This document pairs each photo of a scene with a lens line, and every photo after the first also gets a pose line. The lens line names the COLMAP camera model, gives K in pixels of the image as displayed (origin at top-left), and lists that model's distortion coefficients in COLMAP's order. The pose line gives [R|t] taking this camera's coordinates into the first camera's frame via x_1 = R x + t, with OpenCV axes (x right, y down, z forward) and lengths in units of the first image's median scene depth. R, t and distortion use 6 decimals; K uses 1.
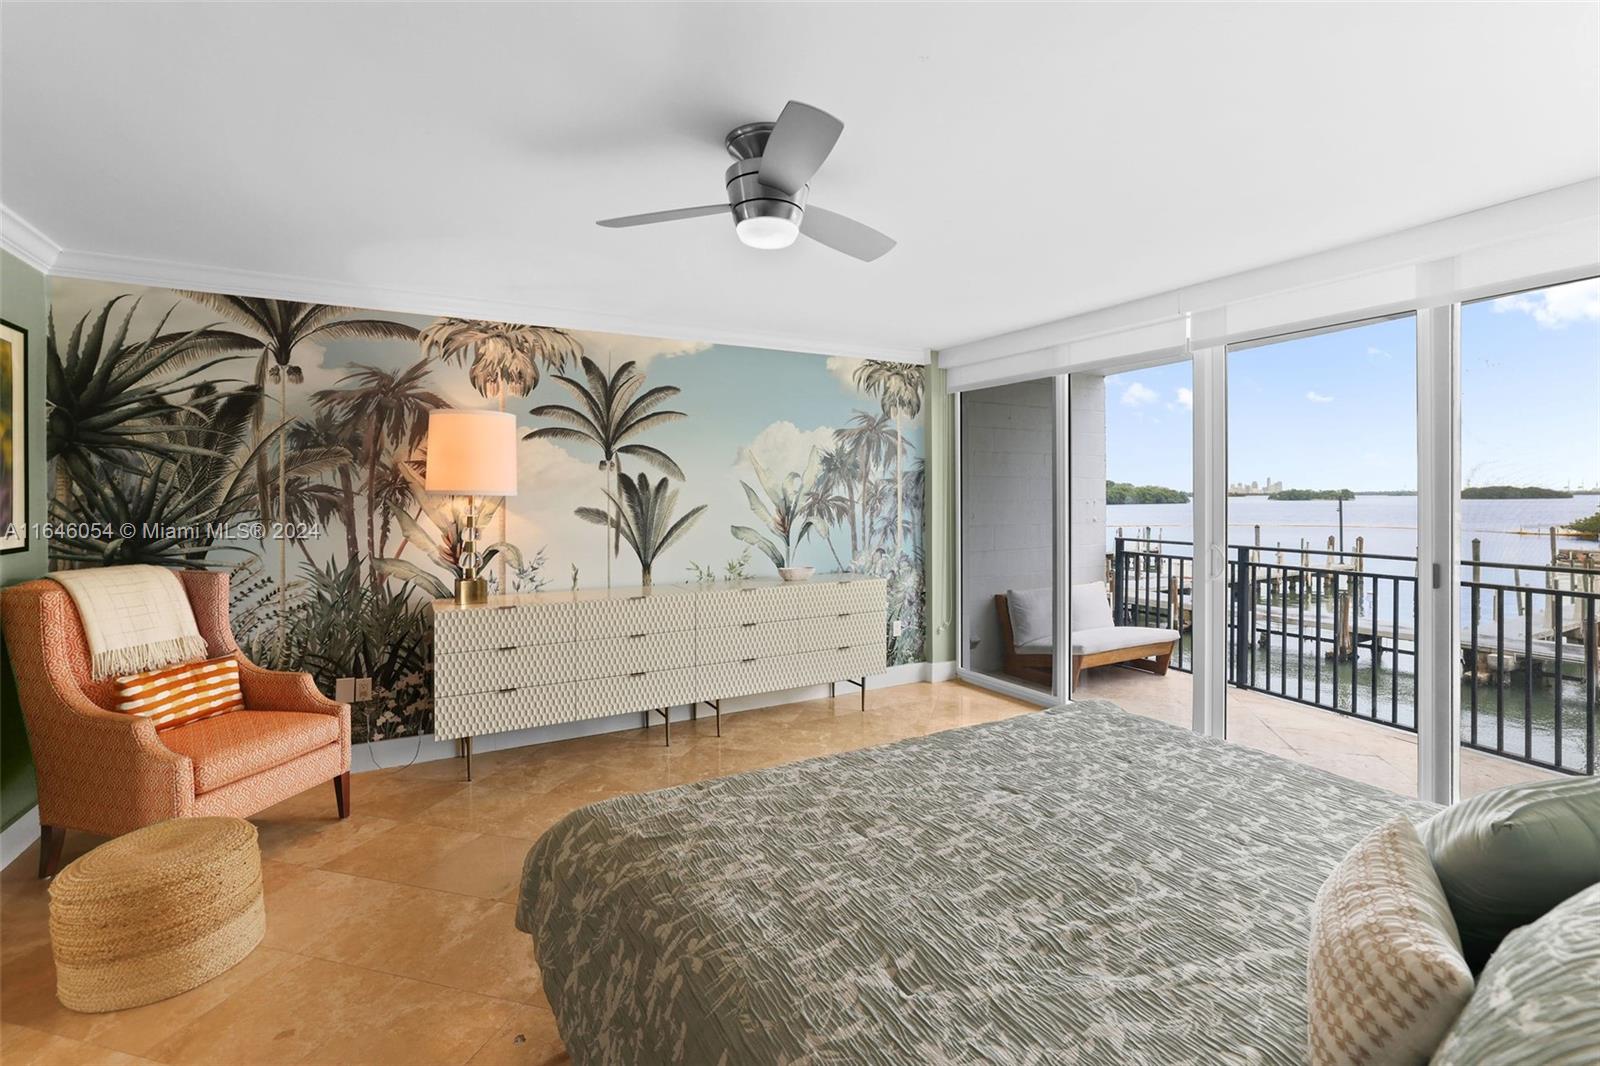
lens RADIAL K [[722.3, 0, 805.1], [0, 722.3, 499.1], [0, 0, 1]] dist [-0.035677, 0.017926]
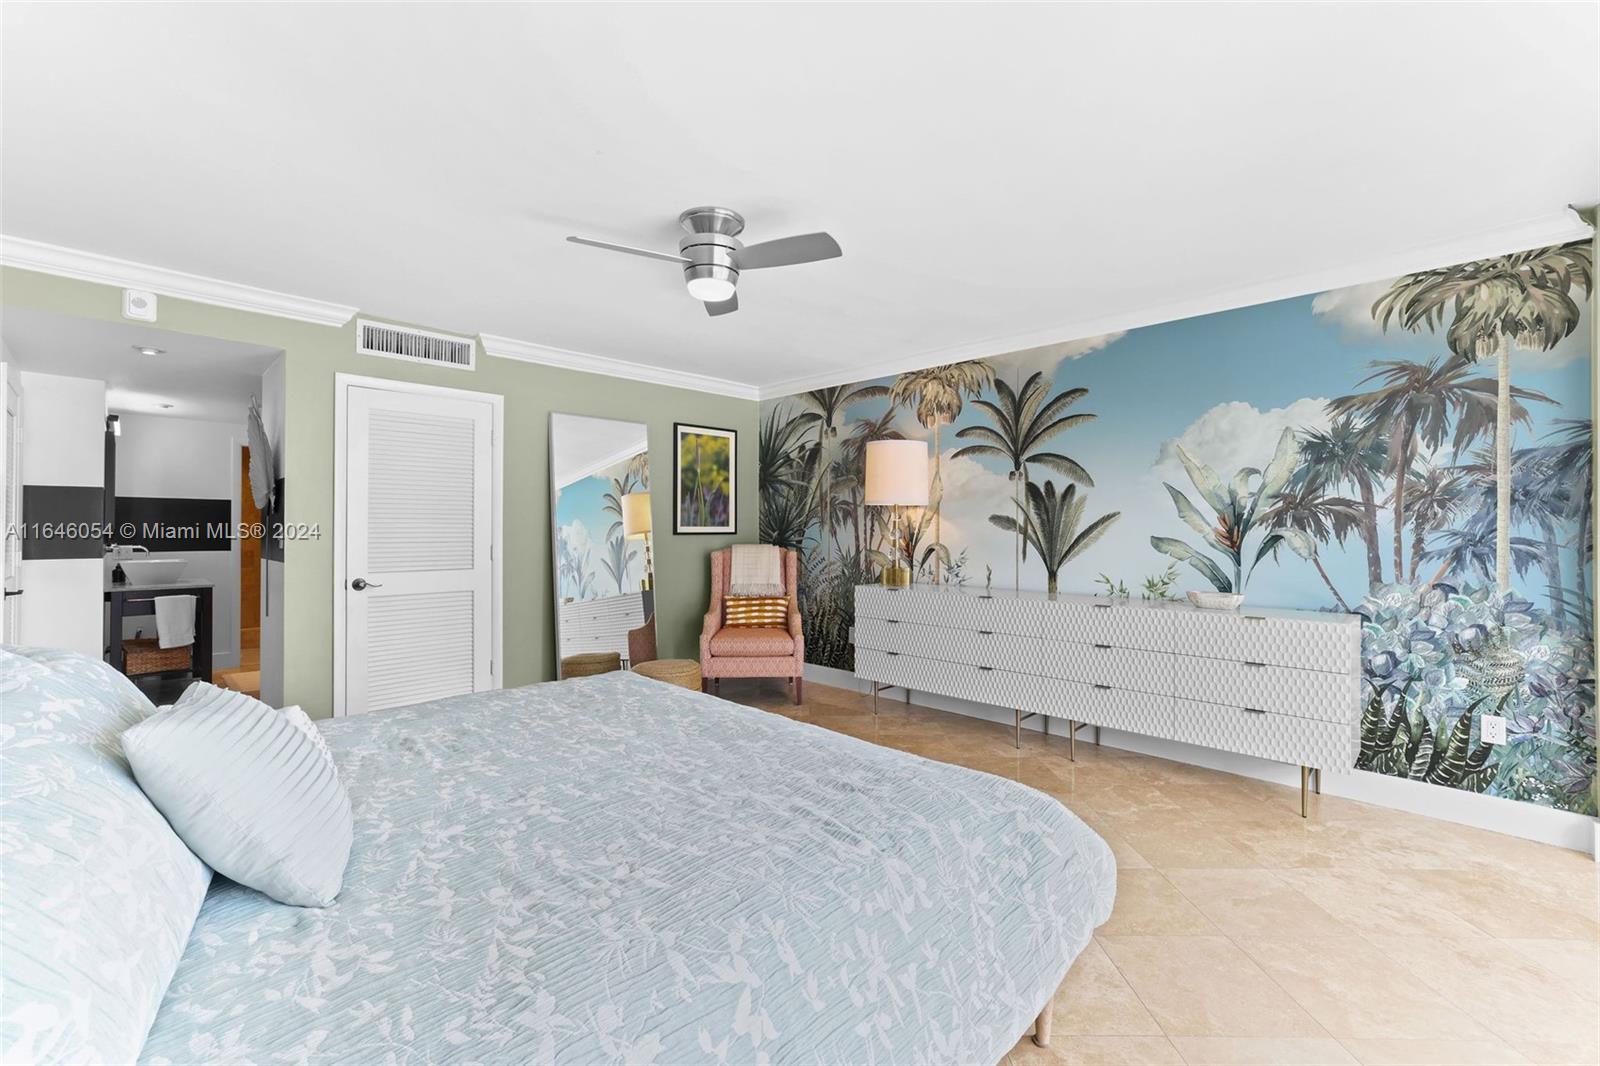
lens RADIAL K [[698.9, 0, 799.3], [0, 698.9, 522.7], [0, 0, 1]] dist [-0.033603, 0.019713]
pose [[0.258962, -0.000499, -0.965887, 0.684229], [-0.004503, 0.999988, -0.001724, 0.028394], [0.965877, 0.004796, 0.258956, 0.452707]]
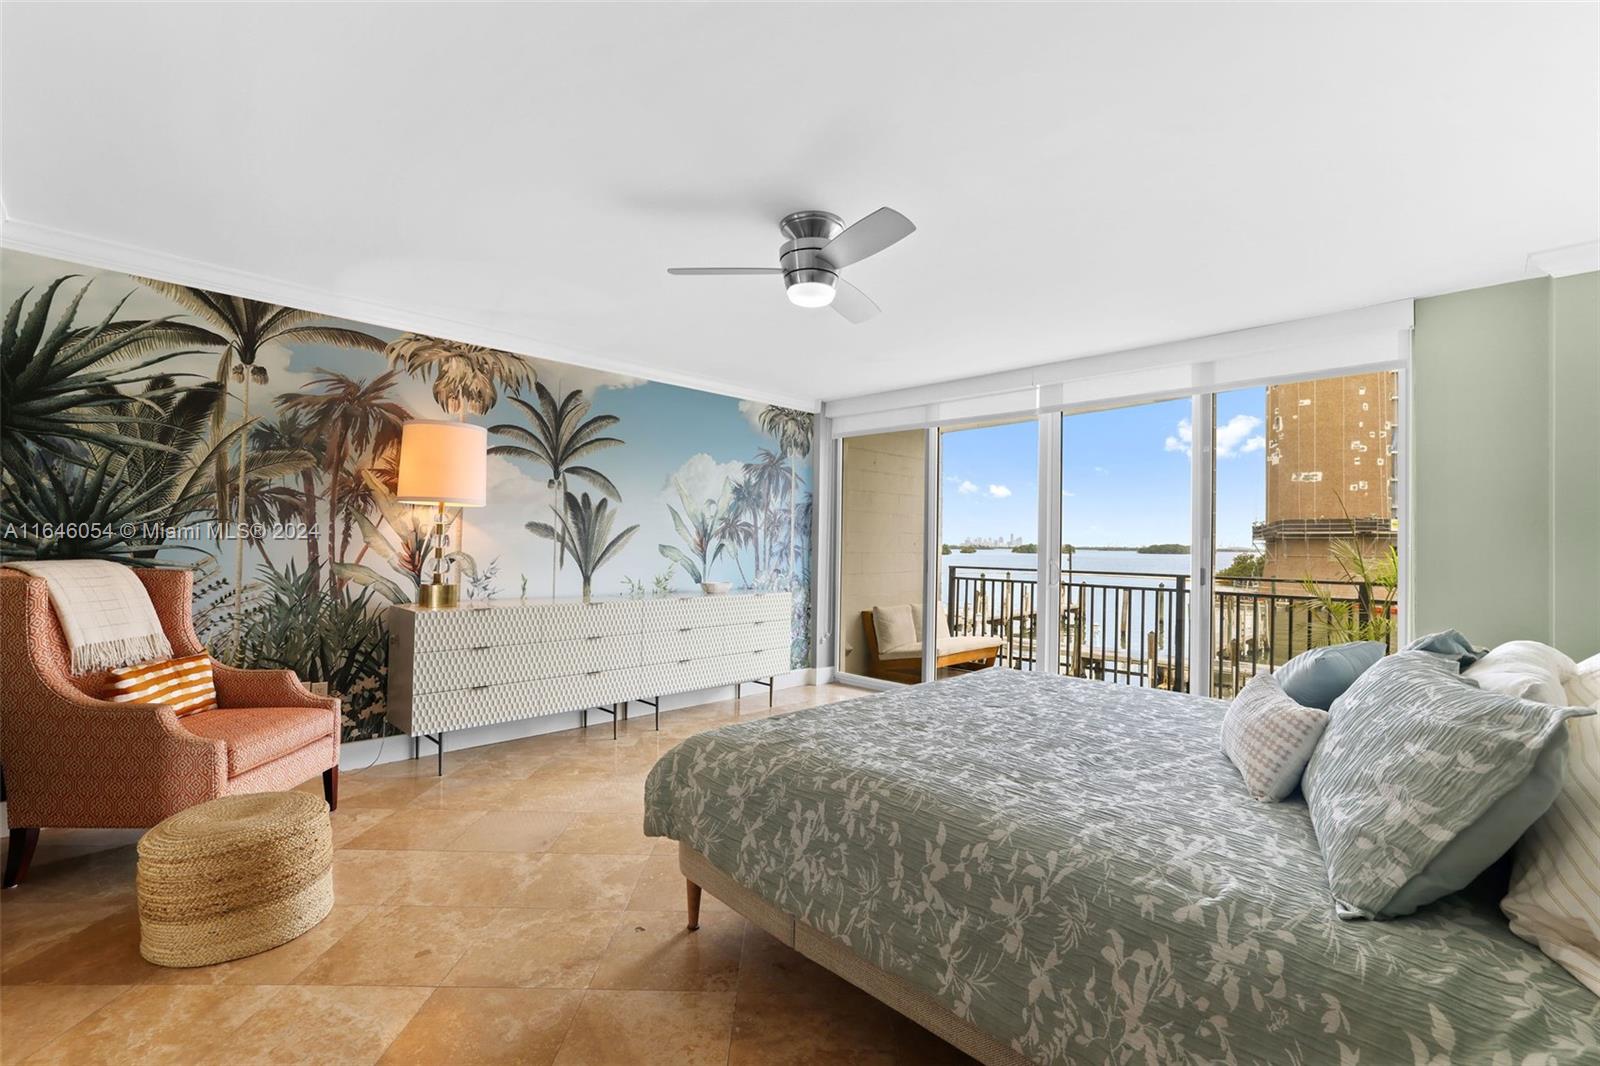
lens RADIAL K [[687.8, 0, 800.0], [0, 687.8, 533.0], [0, 0, 1]] dist [-0.033984, 0.015329]
pose [[0.962987, 0.023362, 0.268533, -0.209069], [-0.018228, 0.999601, -0.021597, 0.045152], [-0.268930, 0.015903, 0.963028, -0.093164]]
